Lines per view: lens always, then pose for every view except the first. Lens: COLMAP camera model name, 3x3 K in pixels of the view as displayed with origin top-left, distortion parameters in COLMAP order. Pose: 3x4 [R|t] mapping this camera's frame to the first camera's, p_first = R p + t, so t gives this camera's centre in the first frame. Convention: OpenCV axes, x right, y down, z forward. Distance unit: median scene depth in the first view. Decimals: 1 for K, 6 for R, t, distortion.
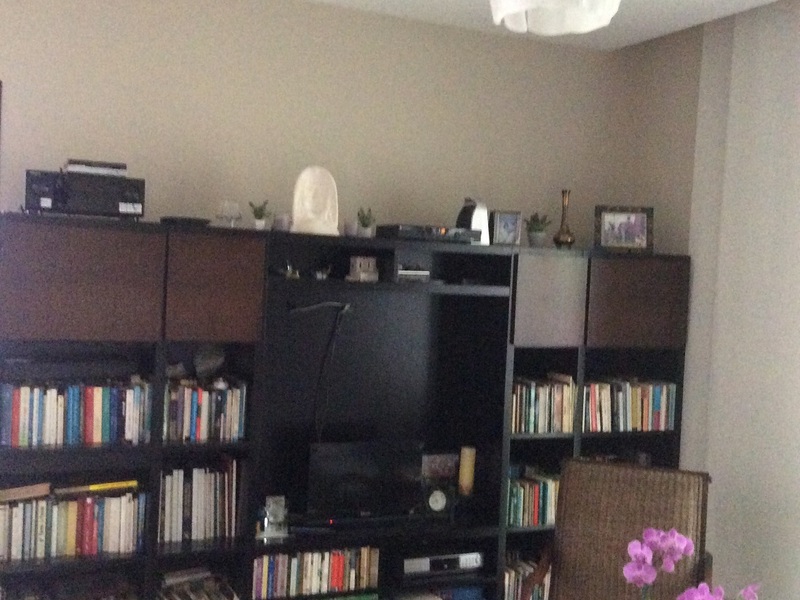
lens RADIAL K [[995.0, 0, 404.0], [0, 995.0, 313.5], [0, 0, 1]] dist [0.223467, -0.594986]
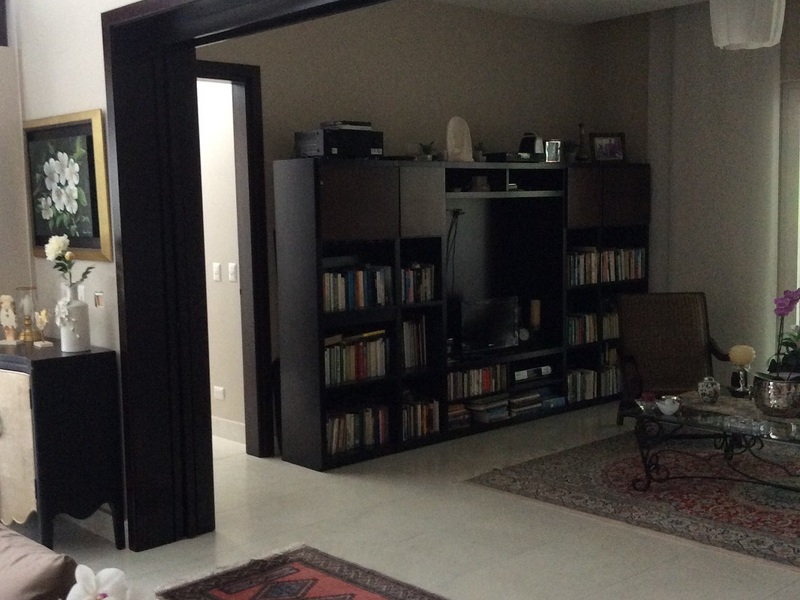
lens RADIAL K [[995.0, 0, 404.0], [0, 995.0, 313.5], [0, 0, 1]] dist [0.223467, -0.594986]
pose [[0.952400, -0.094908, 0.289702, -0.676328], [0.071884, 0.993422, 0.089132, 0.007221], [-0.296256, -0.064065, 0.952958, -0.460370]]
